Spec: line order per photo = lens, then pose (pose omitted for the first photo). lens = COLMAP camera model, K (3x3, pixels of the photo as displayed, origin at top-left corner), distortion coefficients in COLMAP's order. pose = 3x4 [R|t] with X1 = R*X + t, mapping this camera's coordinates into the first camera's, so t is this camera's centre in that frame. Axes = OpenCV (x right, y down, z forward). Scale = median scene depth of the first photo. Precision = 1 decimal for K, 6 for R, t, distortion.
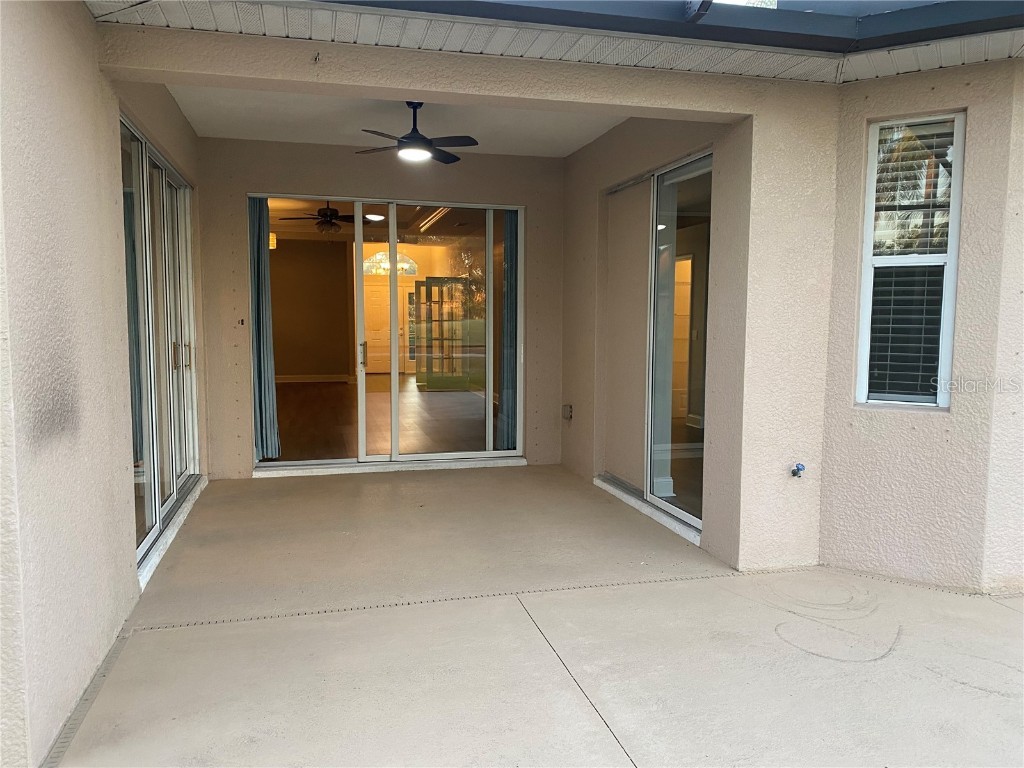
lens RADIAL K [[771.6, 0, 515.0], [0, 771.6, 387.0], [0, 0, 1]] dist [0.037038, -0.038039]
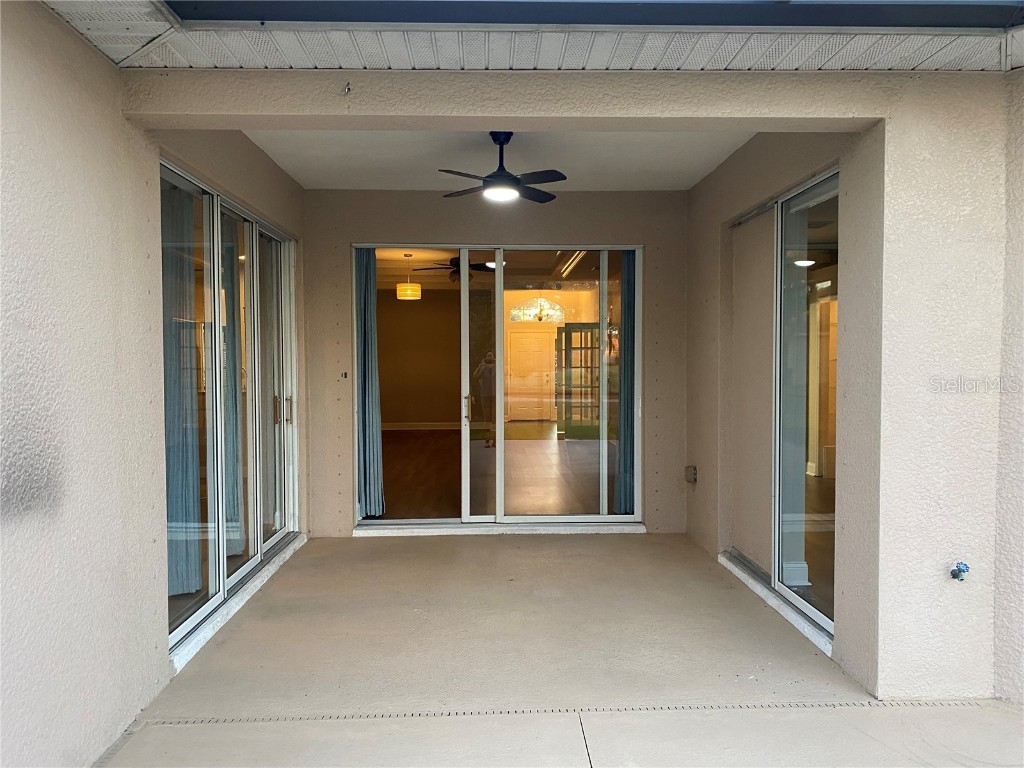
lens RADIAL K [[771.6, 0, 519.6], [0, 771.6, 389.9], [0, 0, 1]] dist [0.037038, -0.038039]
pose [[0.977542, -0.000548, -0.210741, 0.103144], [-0.010529, 0.998621, -0.051438, -0.026937], [0.210478, 0.052502, 0.976188, 0.152067]]
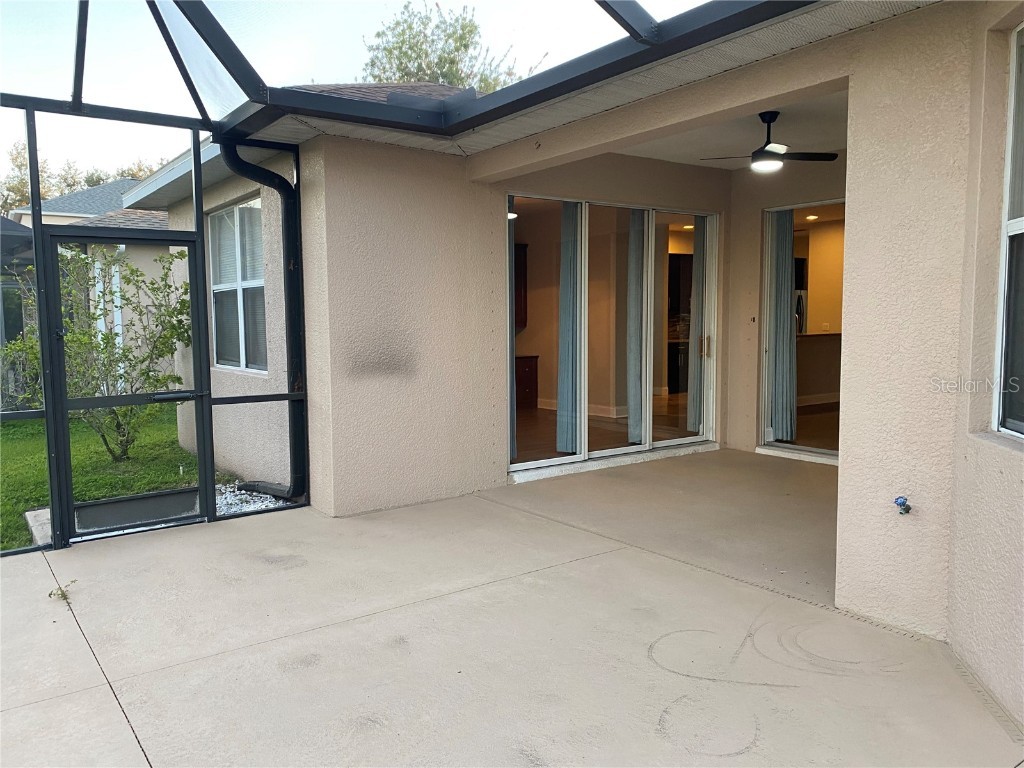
lens RADIAL K [[771.6, 0, 506.3], [0, 771.6, 384.7], [0, 0, 1]] dist [0.037038, -0.038039]
pose [[0.372208, 0.073234, -0.925256, 0.930662], [-0.071776, 0.996168, 0.049973, -0.025084], [0.925370, 0.047811, 0.376038, 0.325372]]
